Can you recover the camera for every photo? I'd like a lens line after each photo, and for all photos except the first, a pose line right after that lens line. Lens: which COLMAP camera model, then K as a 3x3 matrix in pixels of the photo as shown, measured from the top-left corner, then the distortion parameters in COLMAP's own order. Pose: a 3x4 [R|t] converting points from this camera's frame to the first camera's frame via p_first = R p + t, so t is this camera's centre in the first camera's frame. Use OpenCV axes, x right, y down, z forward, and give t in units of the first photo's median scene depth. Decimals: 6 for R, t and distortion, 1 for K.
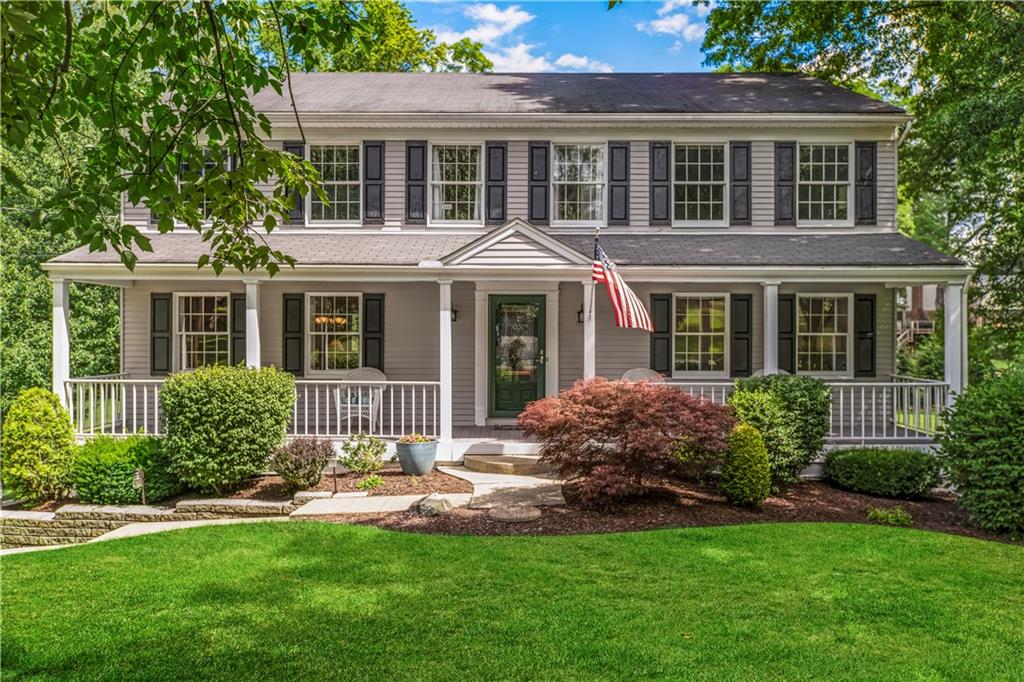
lens RADIAL K [[672.6, 0, 512.0], [0, 672.6, 345.7], [0, 0, 1]] dist [0.016369, -0.000360]
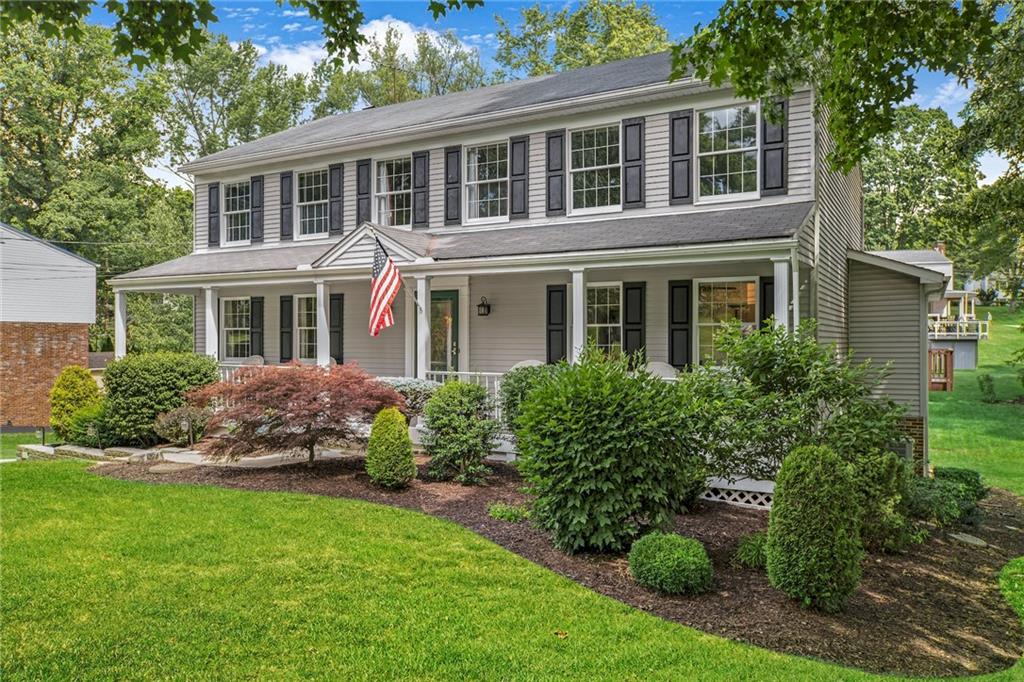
lens RADIAL K [[760.5, 0, 511.4], [0, 760.5, 340.2], [0, 0, 1]] dist [0.012707, 0.002709]
pose [[0.866581, -0.000931, -0.499035, 0.714982], [0.002420, 0.999994, 0.002337, 0.000857], [0.499030, -0.003233, 0.866578, 0.001194]]
